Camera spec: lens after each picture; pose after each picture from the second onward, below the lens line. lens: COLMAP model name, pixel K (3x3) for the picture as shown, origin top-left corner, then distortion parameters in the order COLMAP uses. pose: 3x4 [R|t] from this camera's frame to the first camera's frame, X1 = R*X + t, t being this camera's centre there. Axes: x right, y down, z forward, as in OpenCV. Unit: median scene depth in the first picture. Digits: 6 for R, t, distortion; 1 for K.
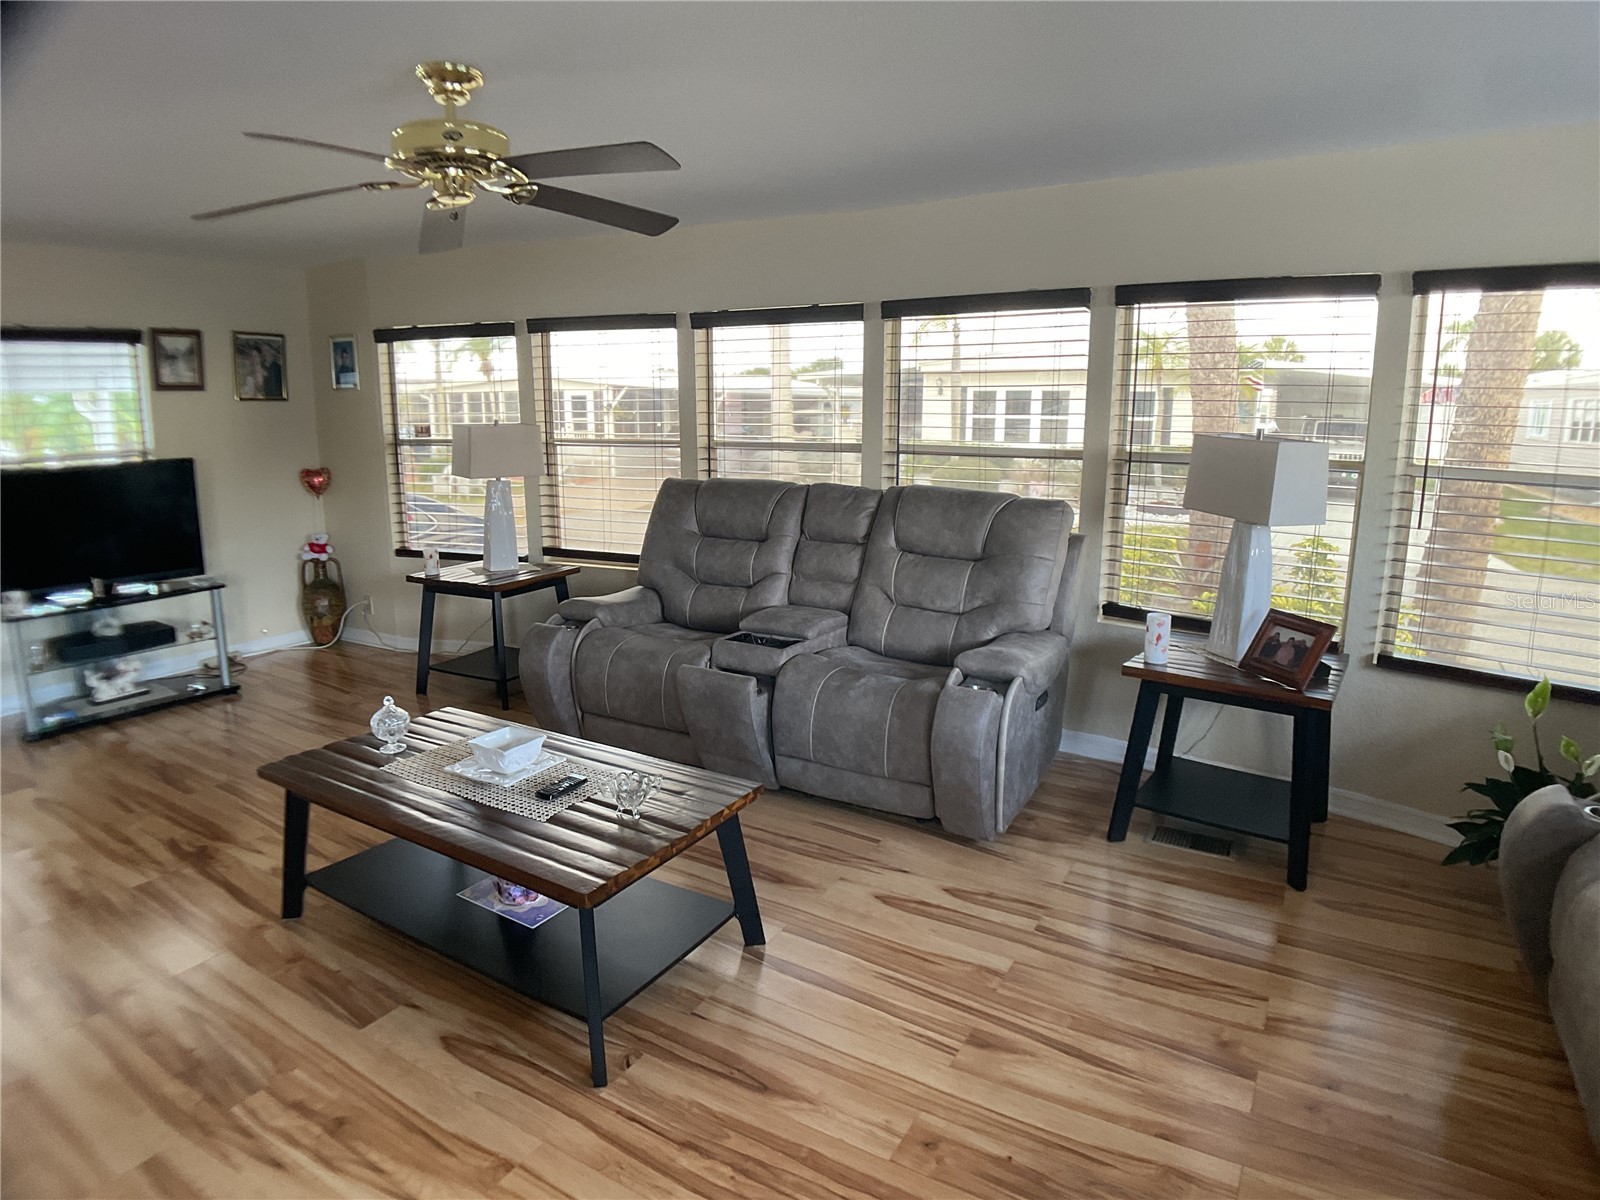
lens RADIAL K [[910.7, 0, 801.1], [0, 910.7, 604.1], [0, 0, 1]] dist [-0.091909, -0.001715]
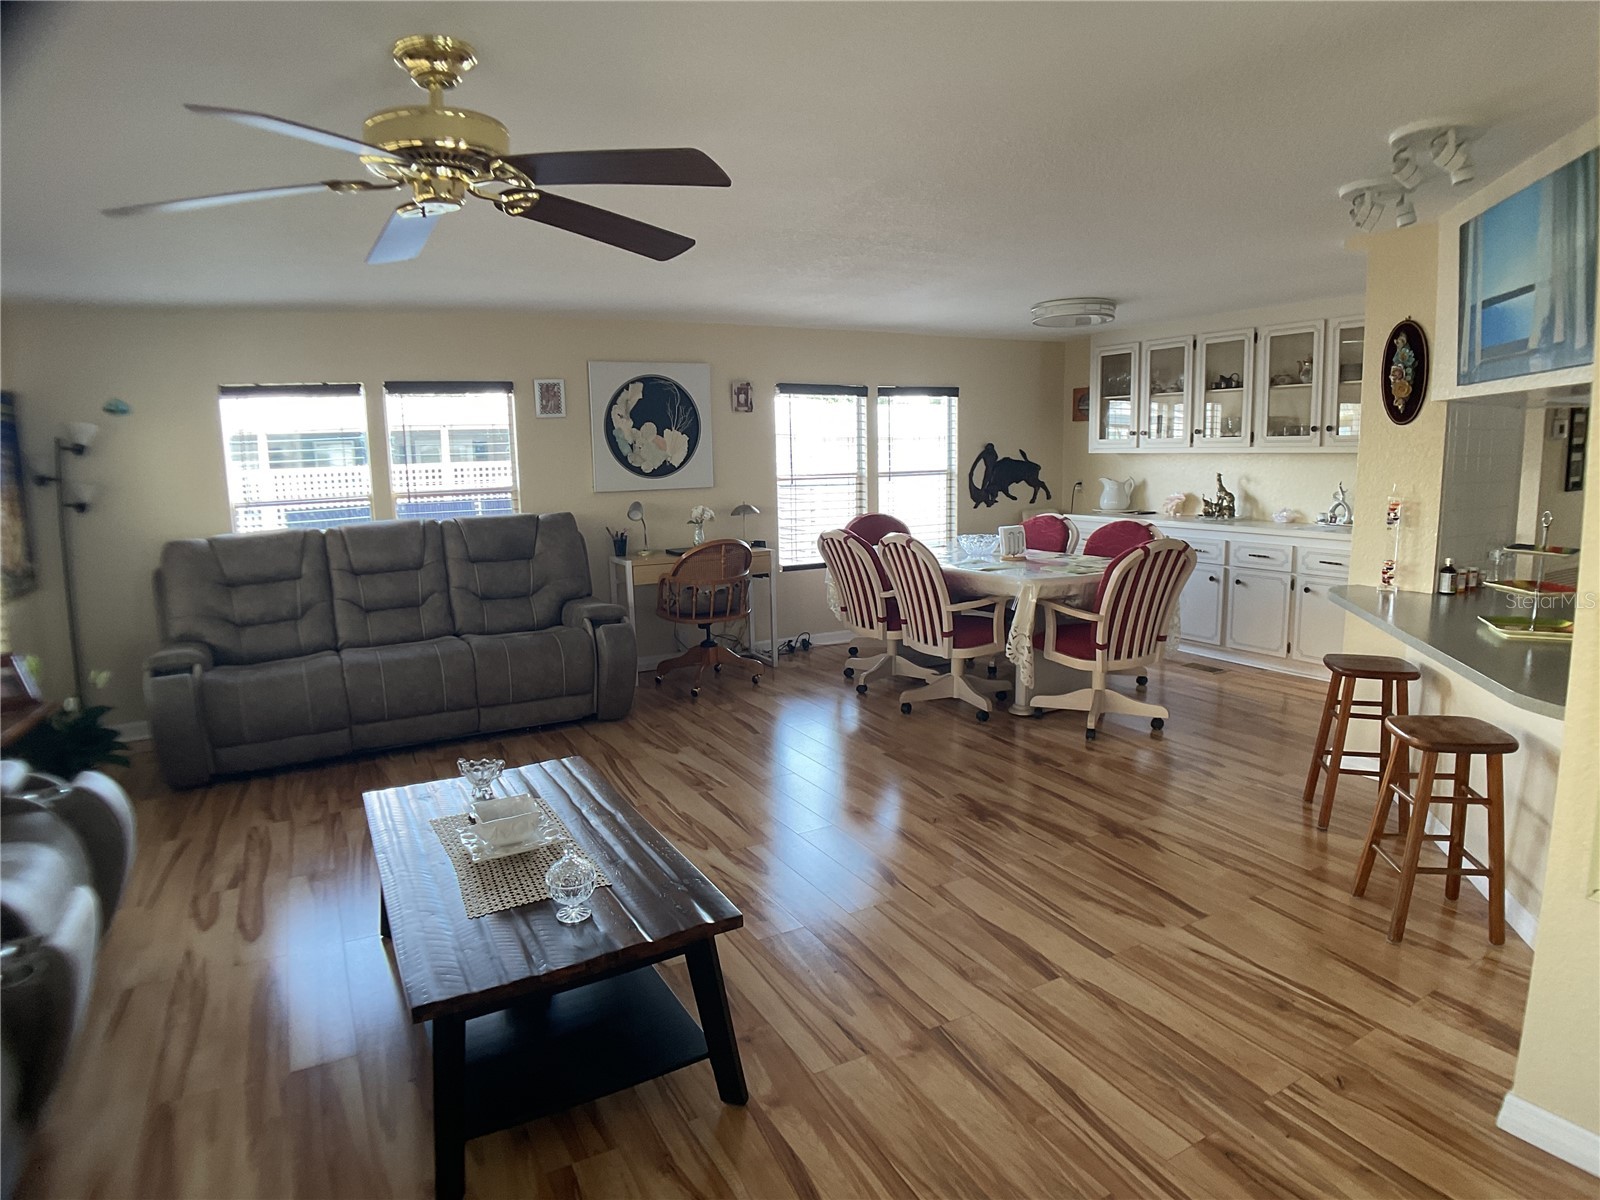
lens RADIAL K [[915.8, 0, 785.8], [0, 915.8, 599.8], [0, 0, 1]] dist [-0.083794, -0.003833]
pose [[-0.851473, -0.061968, 0.520724, -0.630934], [0.132855, 0.935106, 0.328522, -0.193620], [-0.507290, 0.348908, -0.787985, 0.907361]]
